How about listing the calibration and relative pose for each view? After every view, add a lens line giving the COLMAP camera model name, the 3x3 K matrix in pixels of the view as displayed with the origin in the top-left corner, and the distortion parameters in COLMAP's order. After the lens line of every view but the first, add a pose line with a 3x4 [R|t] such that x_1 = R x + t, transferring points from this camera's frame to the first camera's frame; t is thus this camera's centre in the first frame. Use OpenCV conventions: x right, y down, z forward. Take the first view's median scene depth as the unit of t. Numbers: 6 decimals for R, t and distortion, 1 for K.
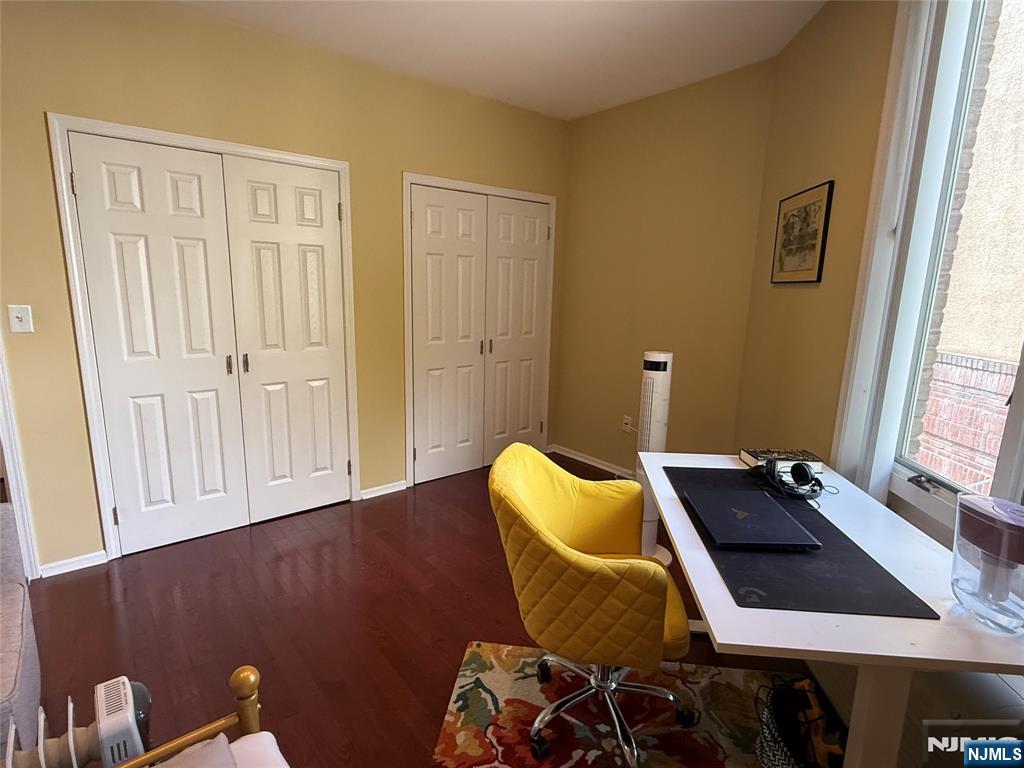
lens RADIAL K [[527.2, 0, 512.0], [0, 527.2, 384.0], [0, 0, 1]] dist [0.002112, 0.000078]
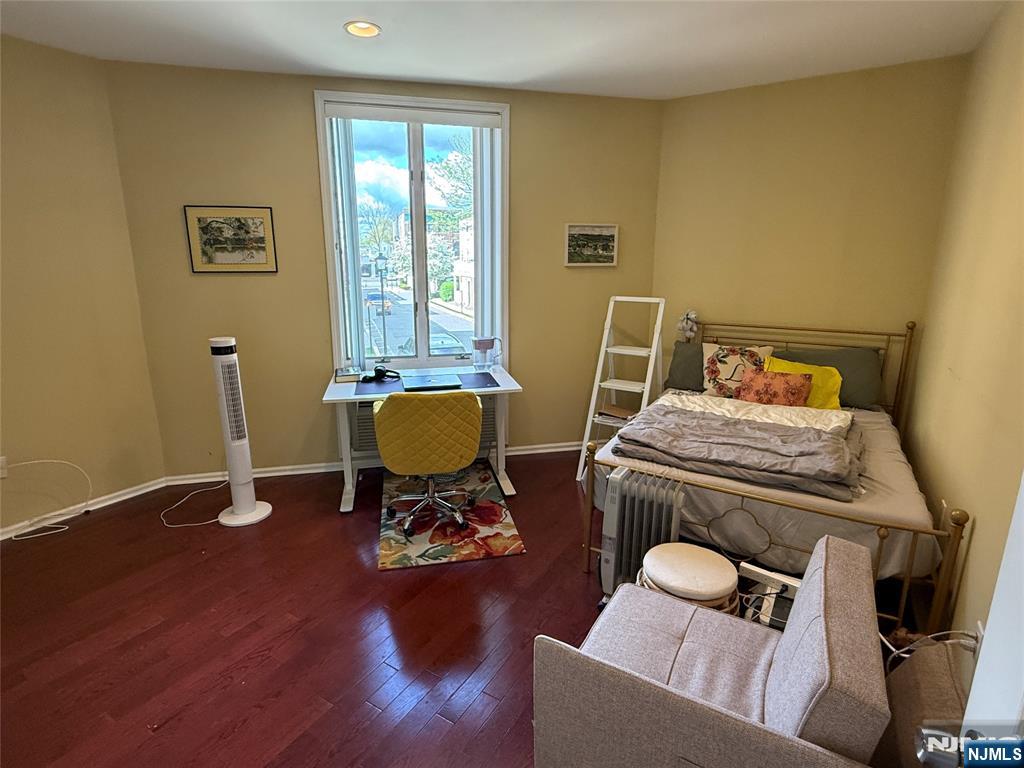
lens RADIAL K [[527.2, 0, 512.0], [0, 527.2, 384.0], [0, 0, 1]] dist [0.002112, 0.000078]
pose [[-0.332320, -0.241049, 0.911844, -1.147124], [0.165218, 0.936963, 0.307902, -0.249277], [-0.928583, 0.252975, -0.271546, 0.863246]]
